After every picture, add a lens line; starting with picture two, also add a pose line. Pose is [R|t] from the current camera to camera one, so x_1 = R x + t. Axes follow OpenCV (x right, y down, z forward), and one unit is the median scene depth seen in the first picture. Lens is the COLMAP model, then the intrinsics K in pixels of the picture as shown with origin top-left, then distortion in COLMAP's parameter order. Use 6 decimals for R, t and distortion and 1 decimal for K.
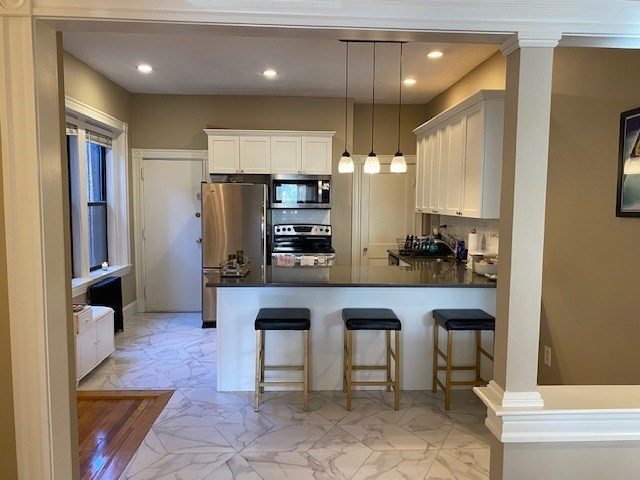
lens RADIAL K [[487.2, 0, 320.6], [0, 487.2, 242.1], [0, 0, 1]] dist [0.029486, -0.049078]
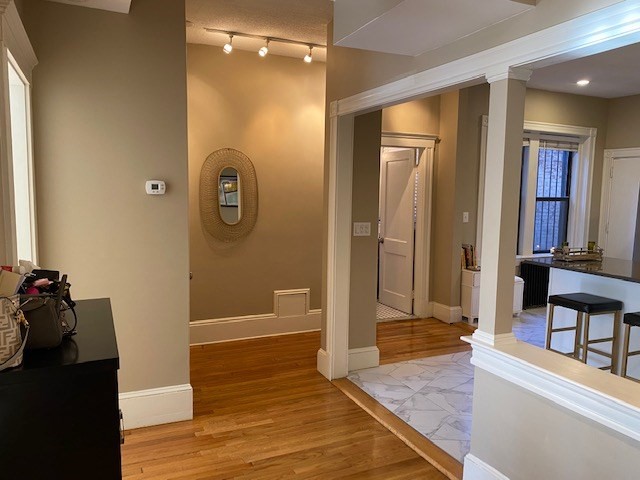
lens RADIAL K [[487.2, 0, 322.8], [0, 487.2, 239.3], [0, 0, 1]] dist [0.029486, -0.049078]
pose [[0.378755, 0.088318, -0.921273, 0.488917], [-0.092041, 0.994096, 0.057459, 0.004049], [0.920909, 0.063032, 0.384648, 0.011961]]
